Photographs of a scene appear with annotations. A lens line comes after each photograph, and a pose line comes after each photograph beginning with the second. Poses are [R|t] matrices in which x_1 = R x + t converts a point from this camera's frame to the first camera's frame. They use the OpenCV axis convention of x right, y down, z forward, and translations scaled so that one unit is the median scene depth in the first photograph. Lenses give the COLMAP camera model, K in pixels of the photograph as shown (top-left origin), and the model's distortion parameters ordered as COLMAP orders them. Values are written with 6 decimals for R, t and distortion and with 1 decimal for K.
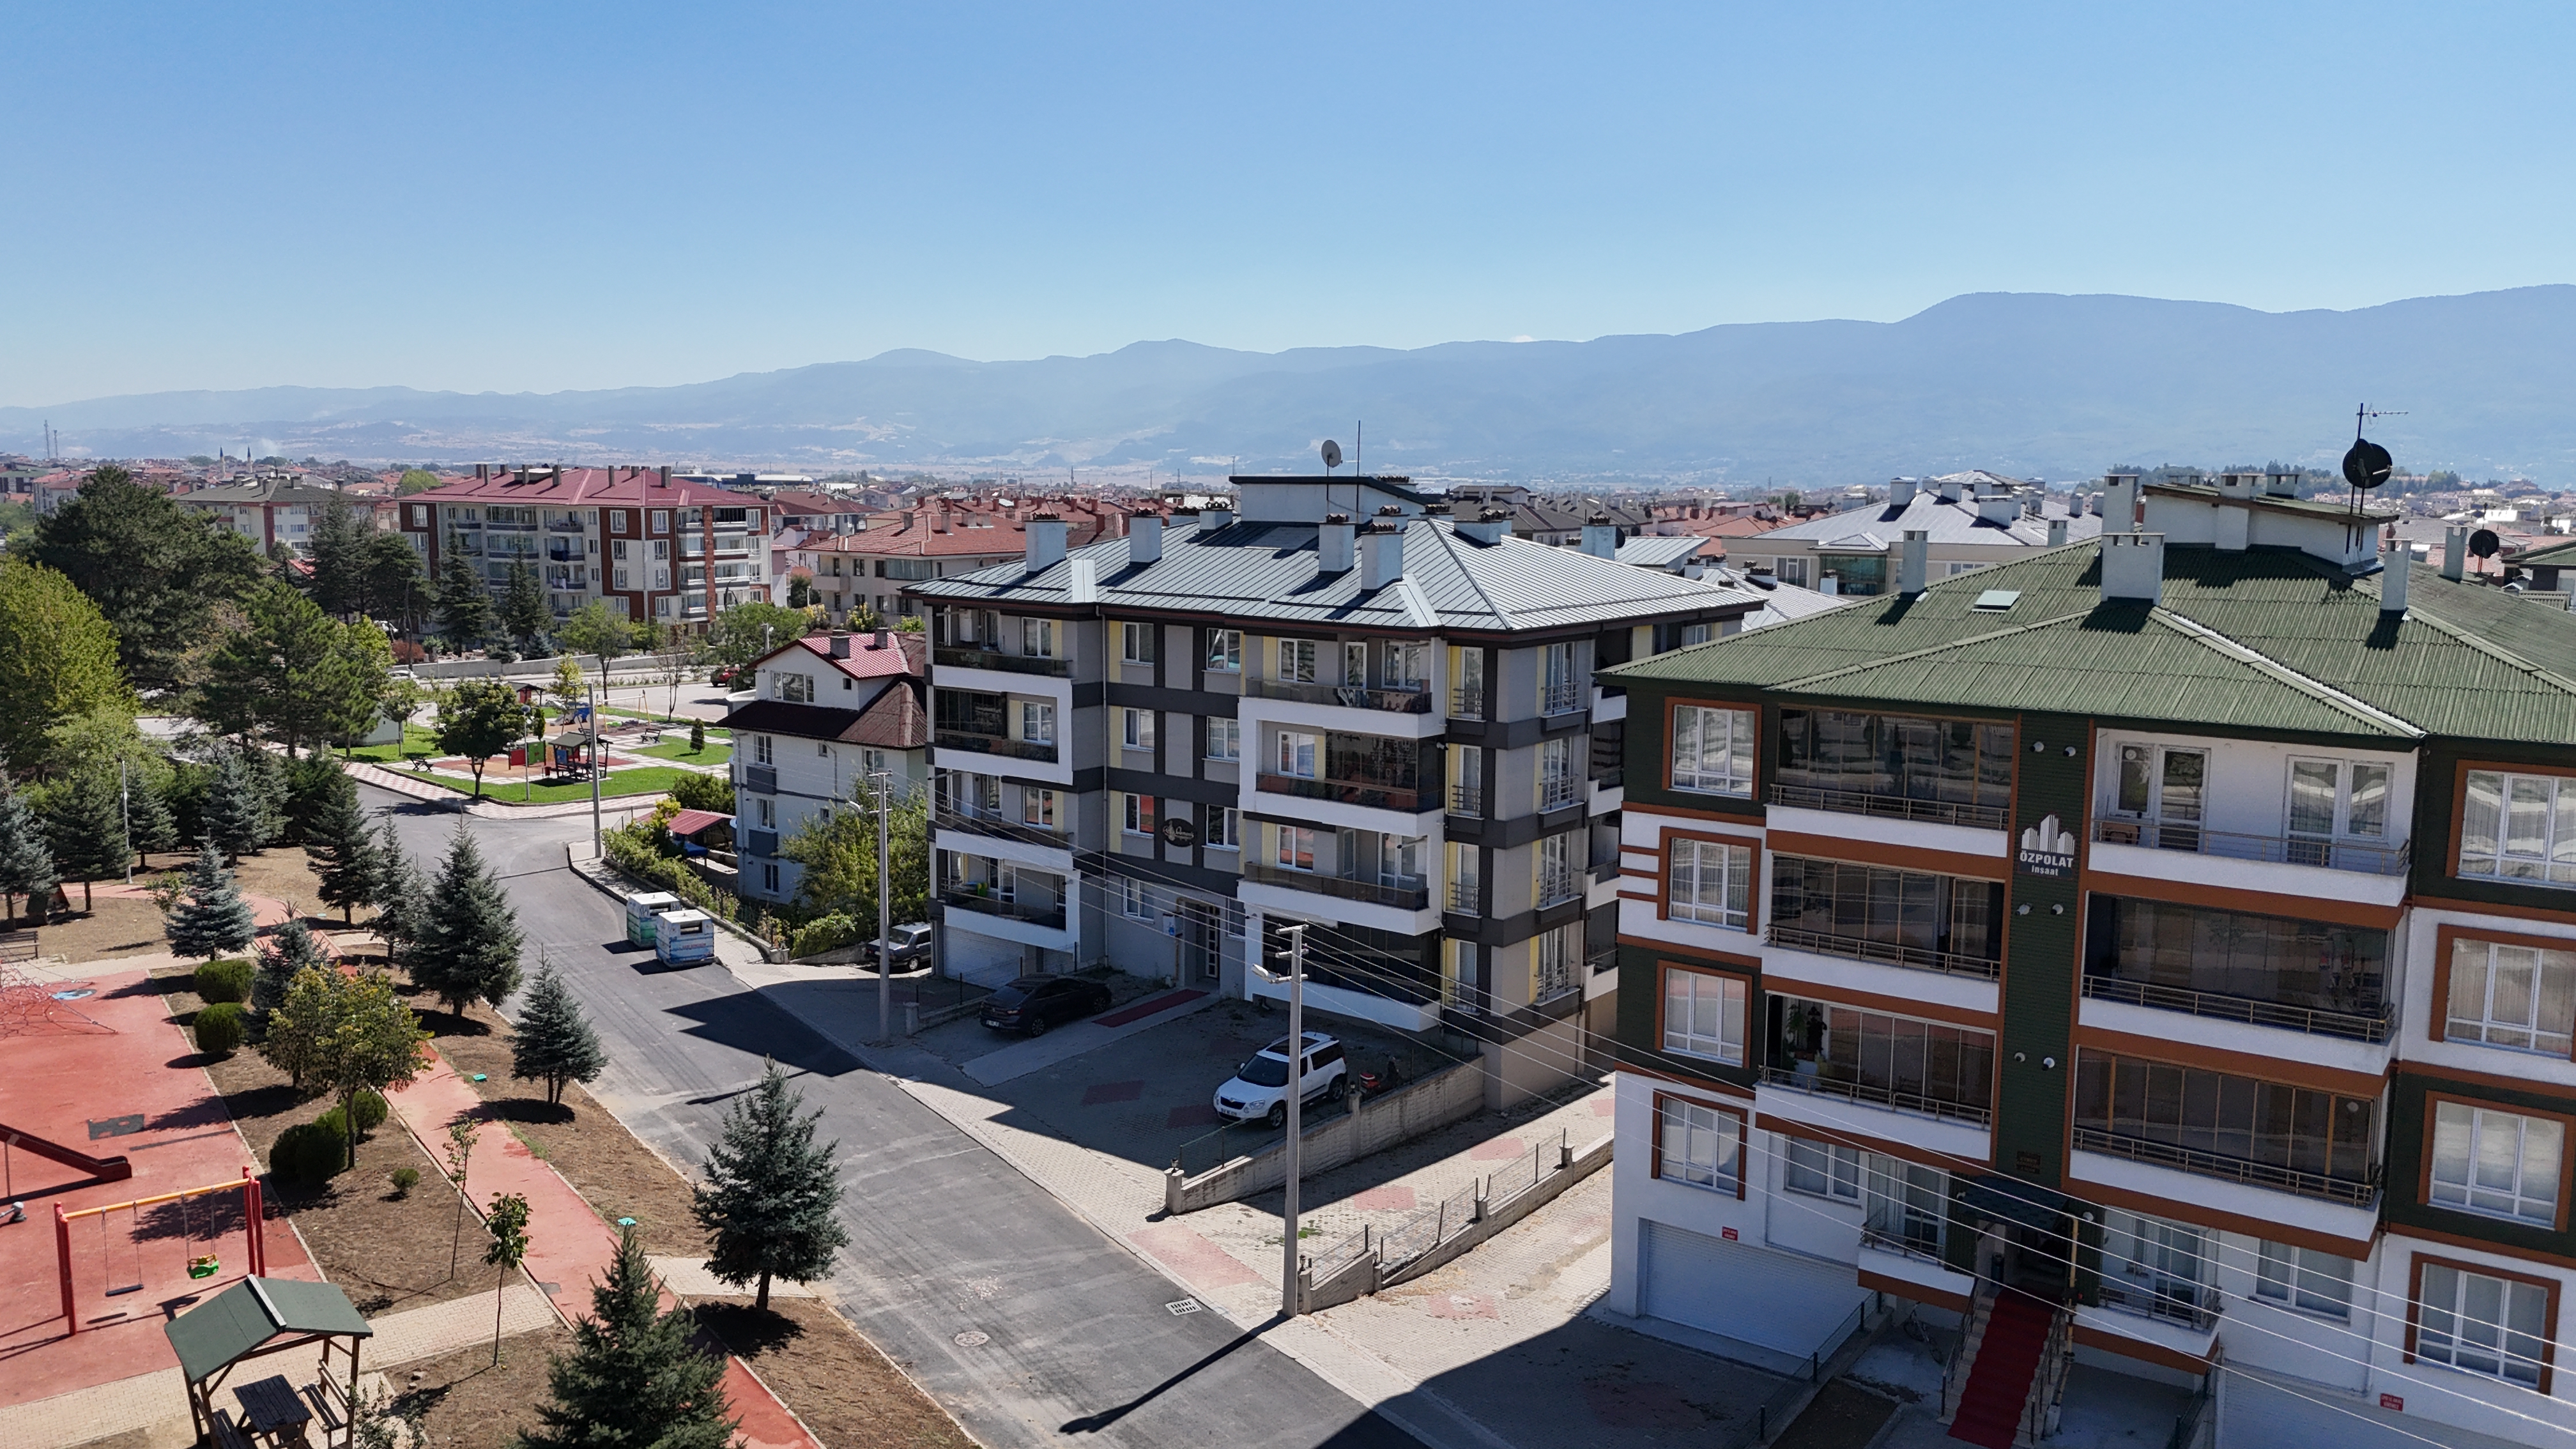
lens RADIAL K [[1893.3, 0, 1295.5], [0, 1893.3, 727.0], [0, 0, 1]] dist [0.070986, -0.062620]
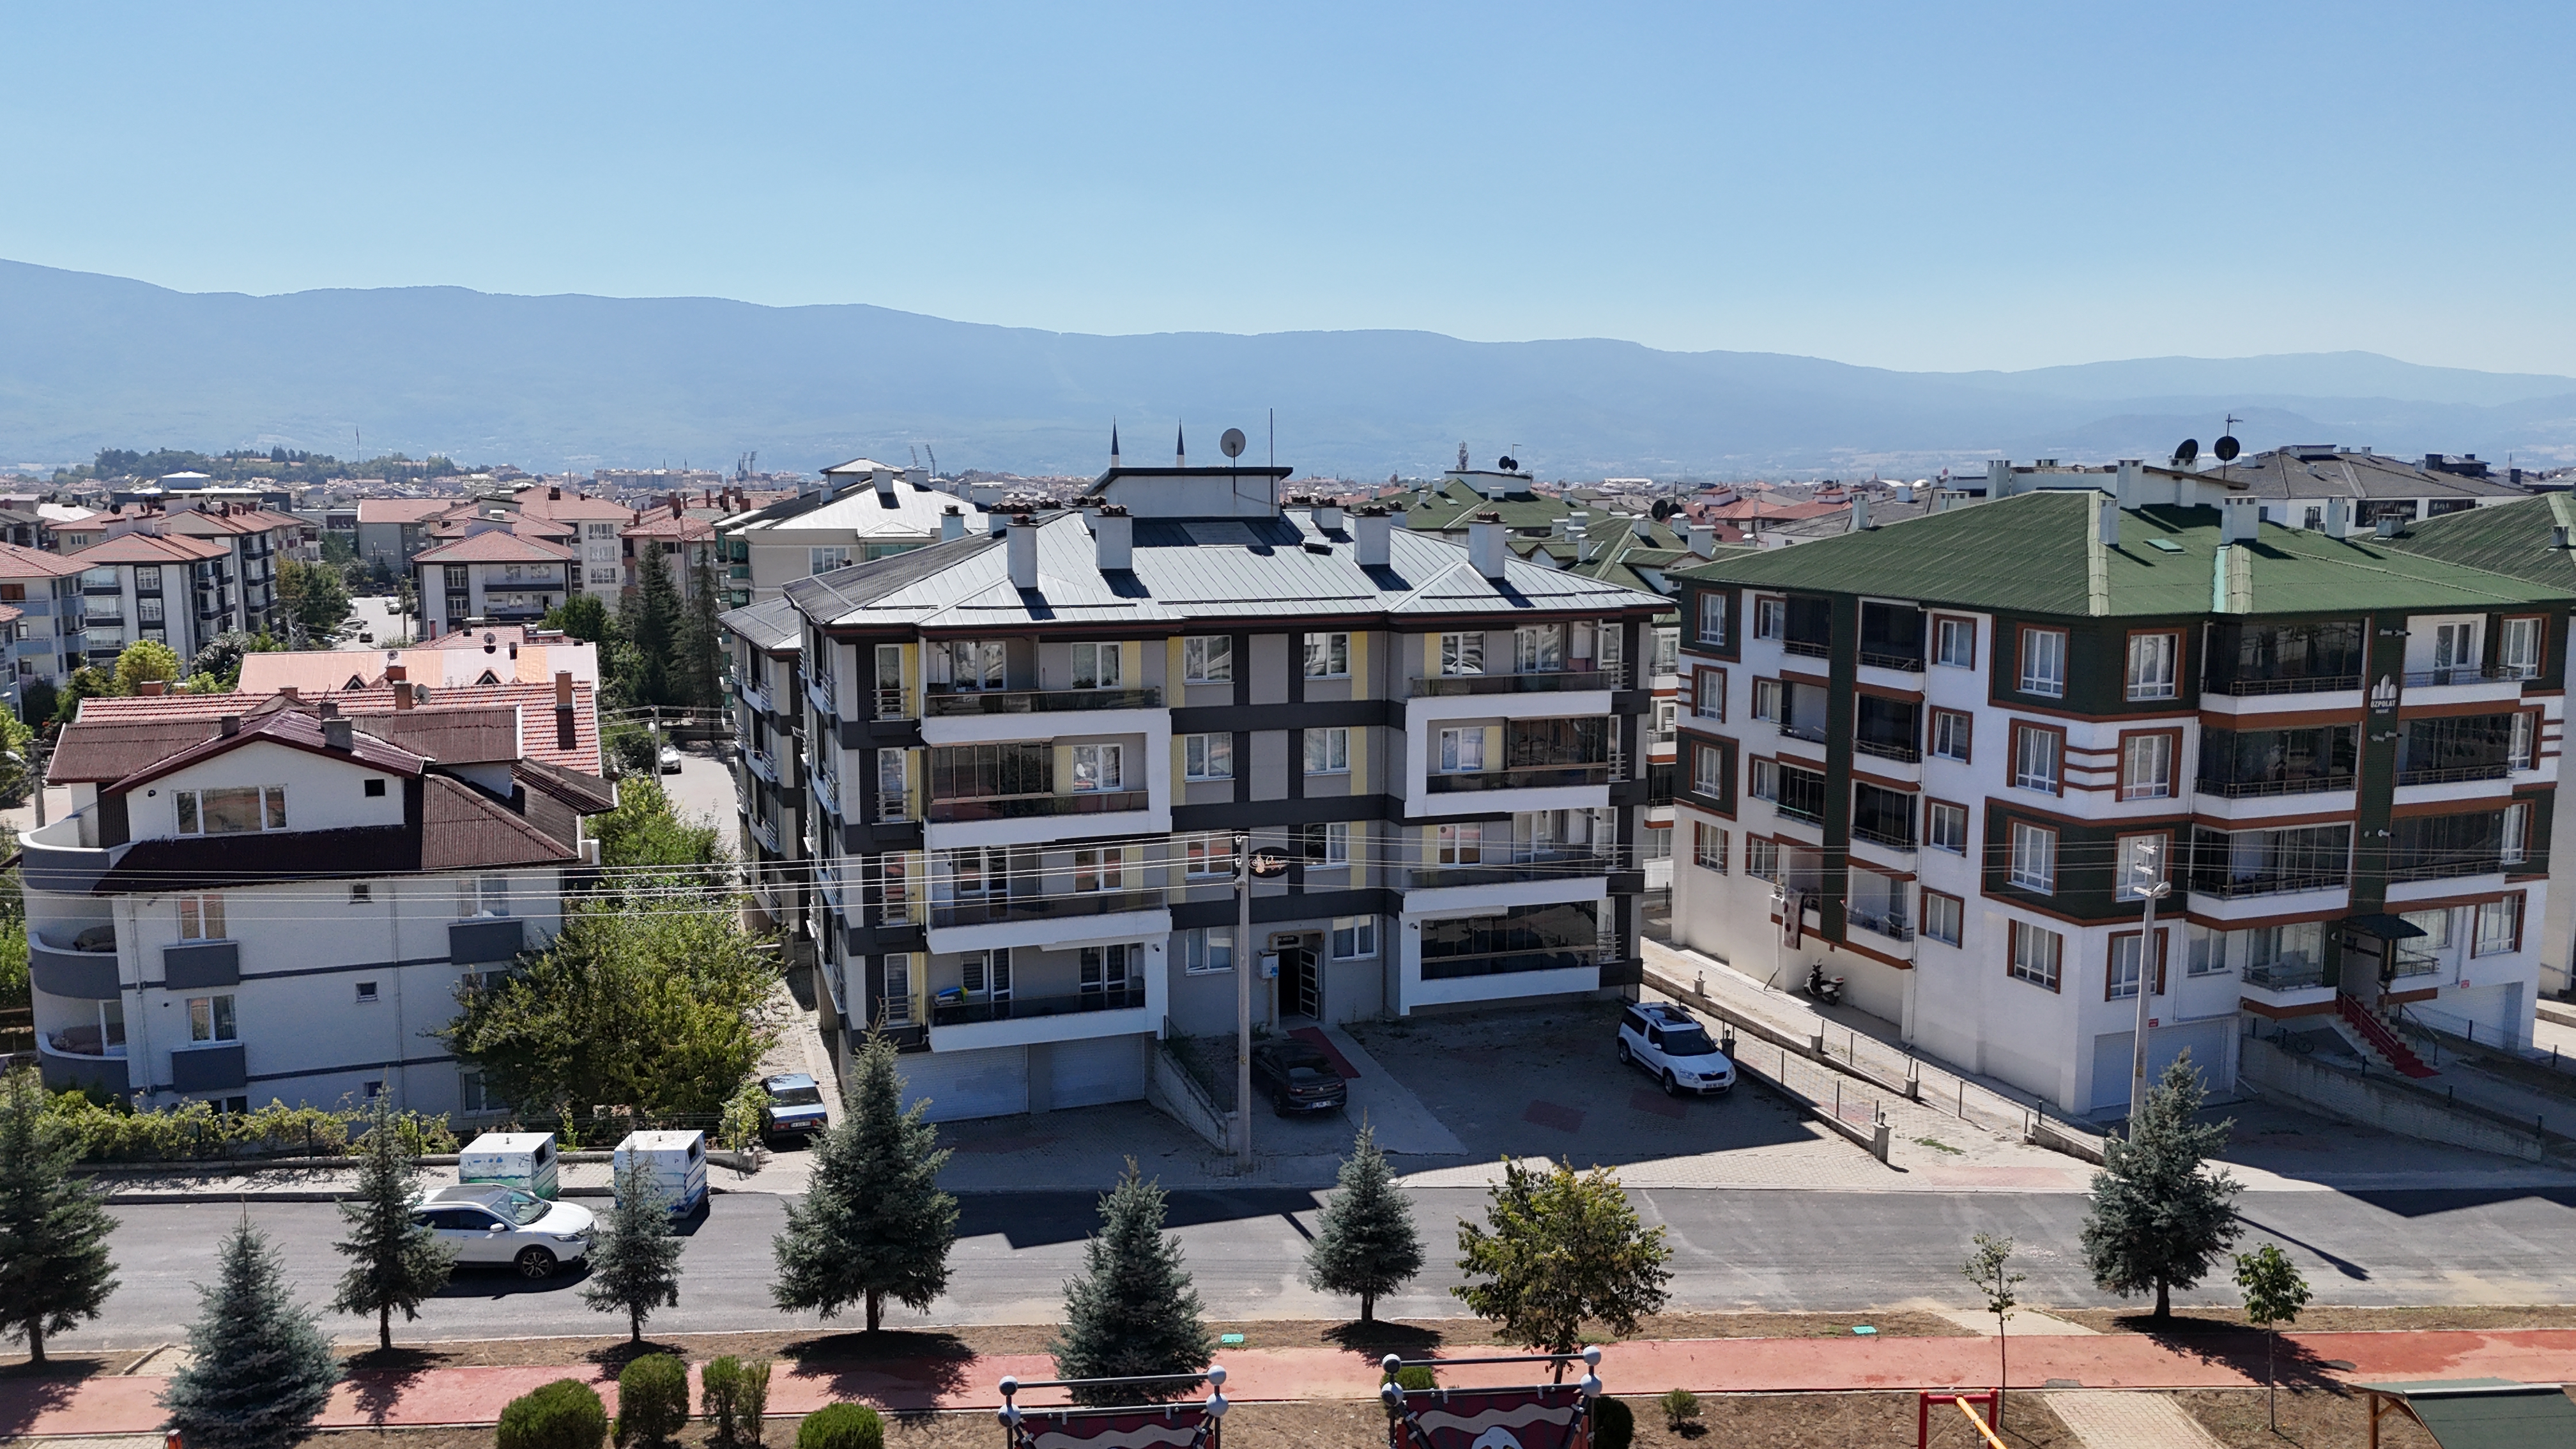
lens RADIAL K [[1893.3, 0, 1293.6], [0, 1893.3, 726.6], [0, 0, 1]] dist [0.070986, -0.062620]
pose [[0.558208, -0.121112, 0.820814, -0.882932], [0.114896, 0.991041, 0.068092, -0.076860], [-0.821707, 0.056299, 0.567123, 0.529851]]
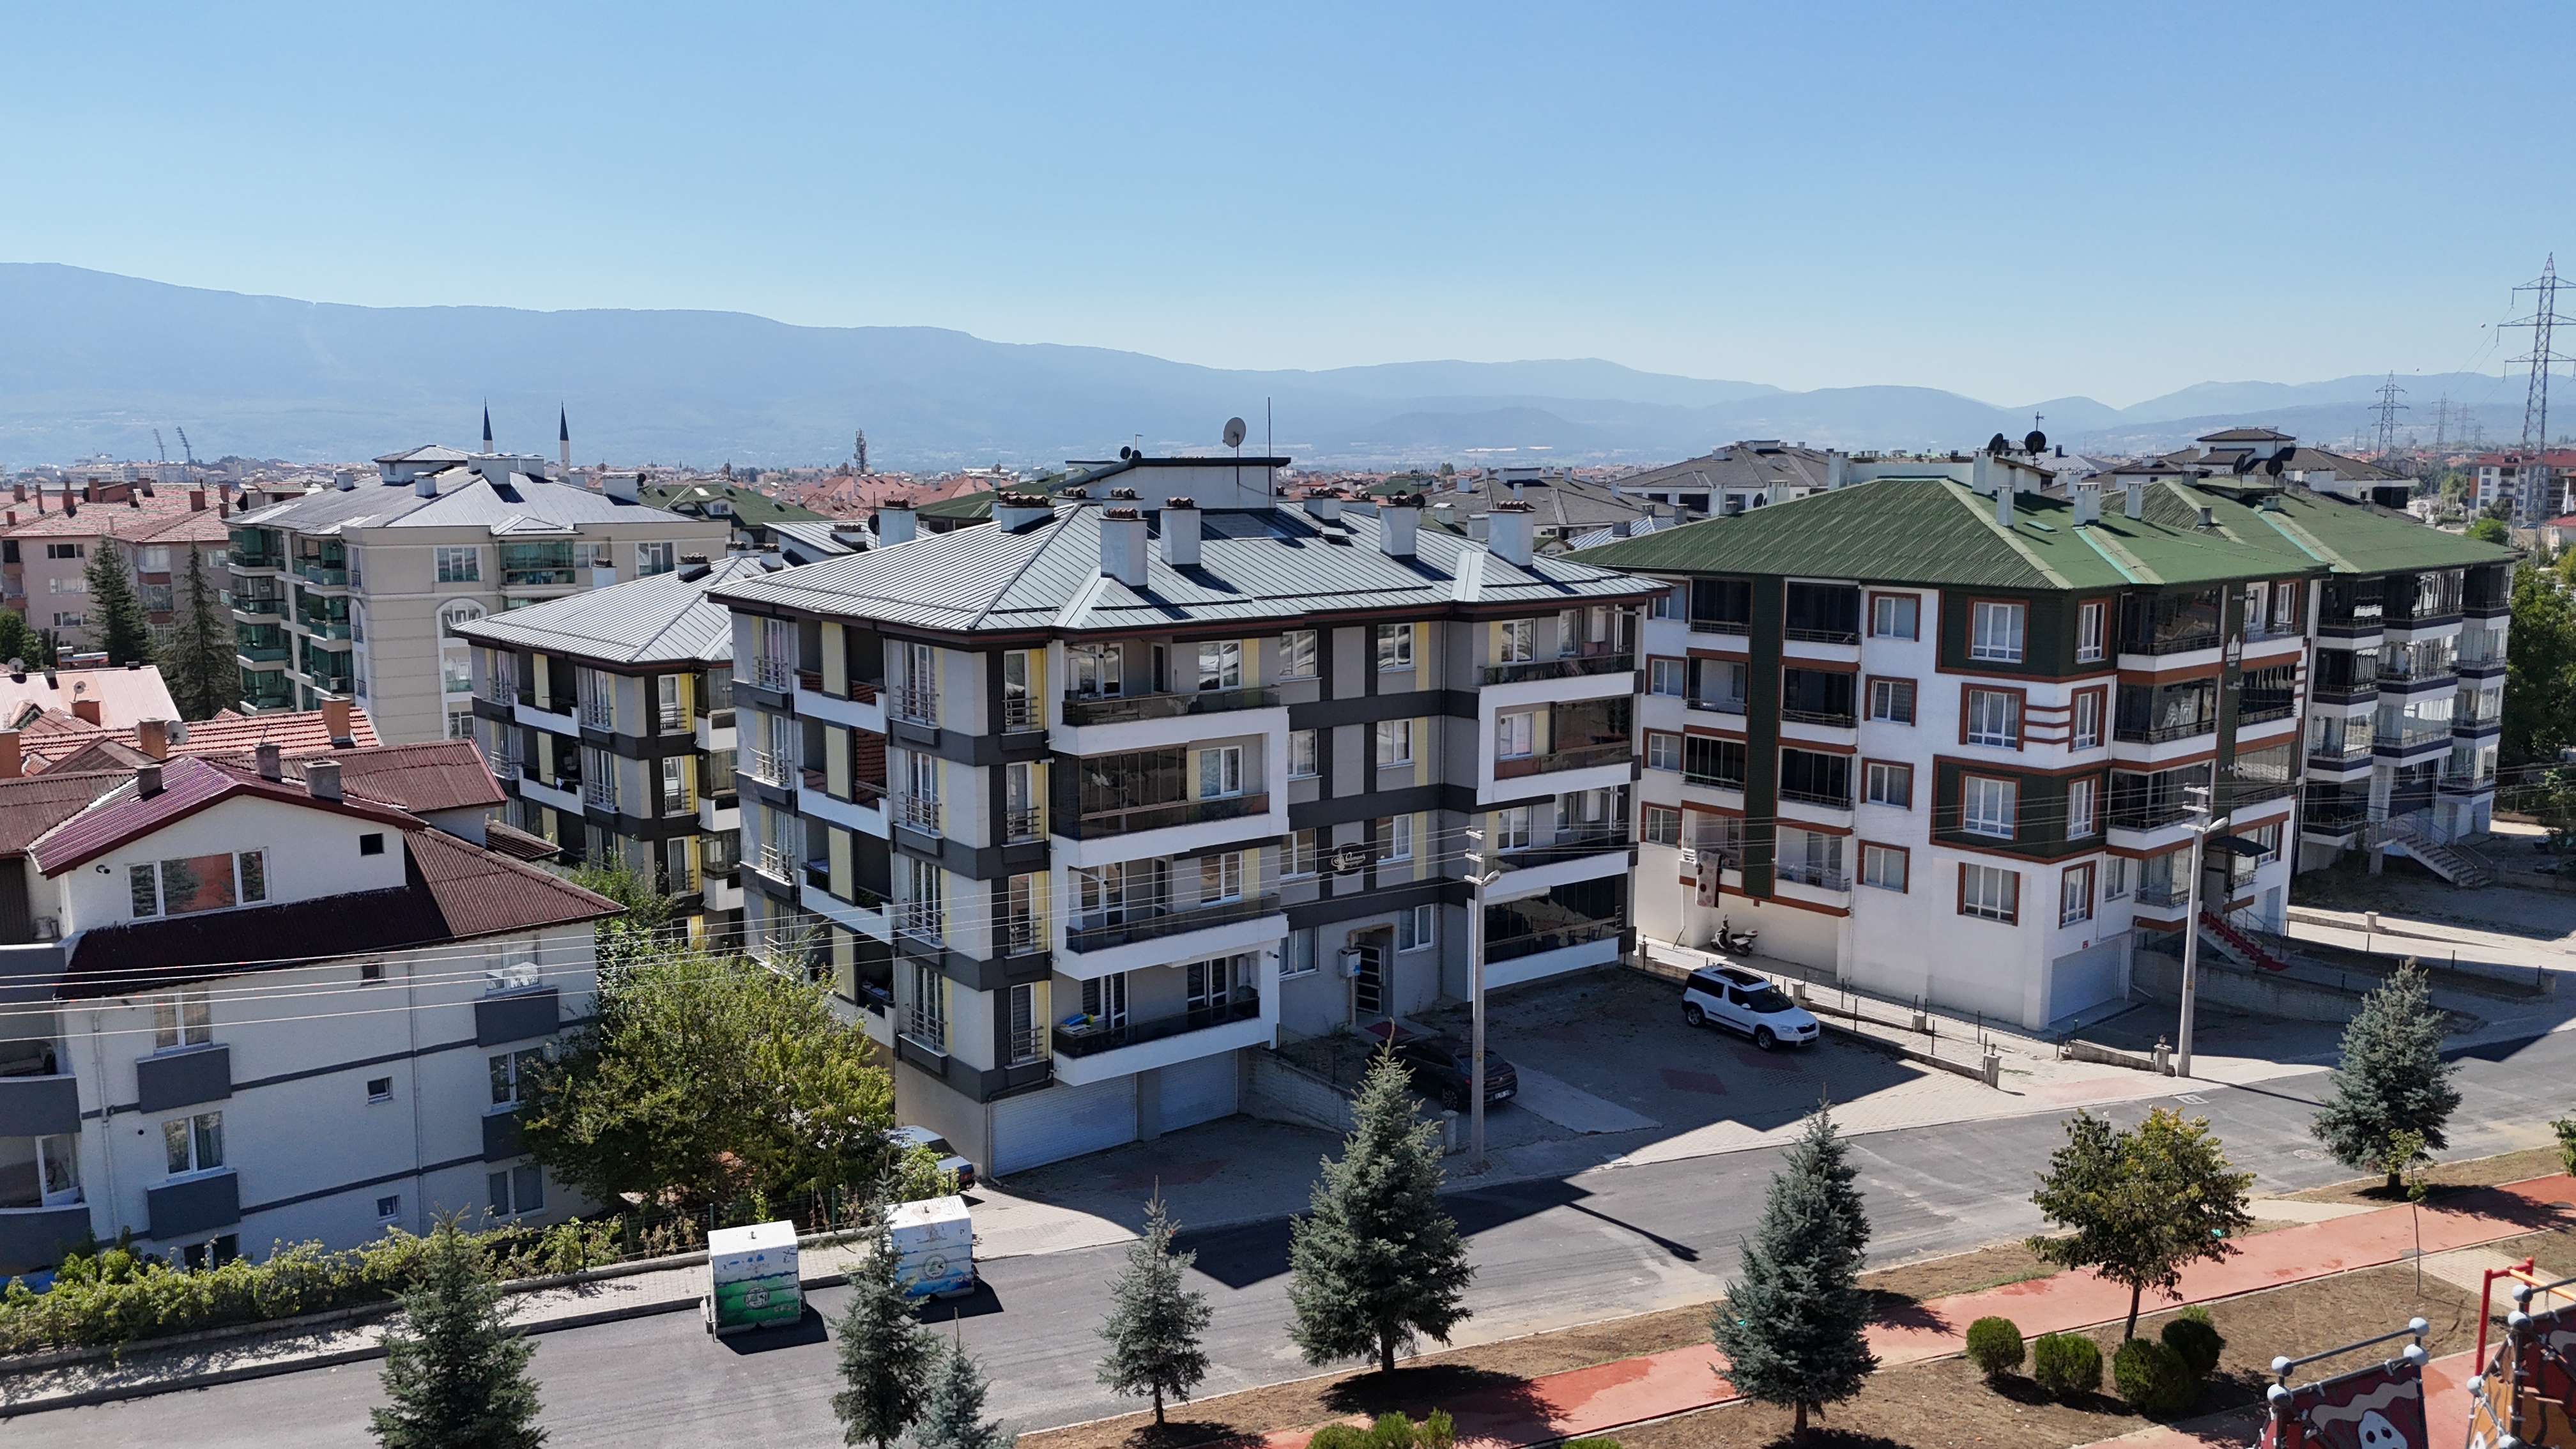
lens RADIAL K [[1893.3, 0, 1294.4], [0, 1893.3, 728.2], [0, 0, 1]] dist [0.070986, -0.062620]
pose [[0.246014, -0.145632, 0.958263, -1.019882], [0.130566, 0.984616, 0.116116, -0.124720], [-0.960432, 0.096550, 0.261243, 0.878700]]
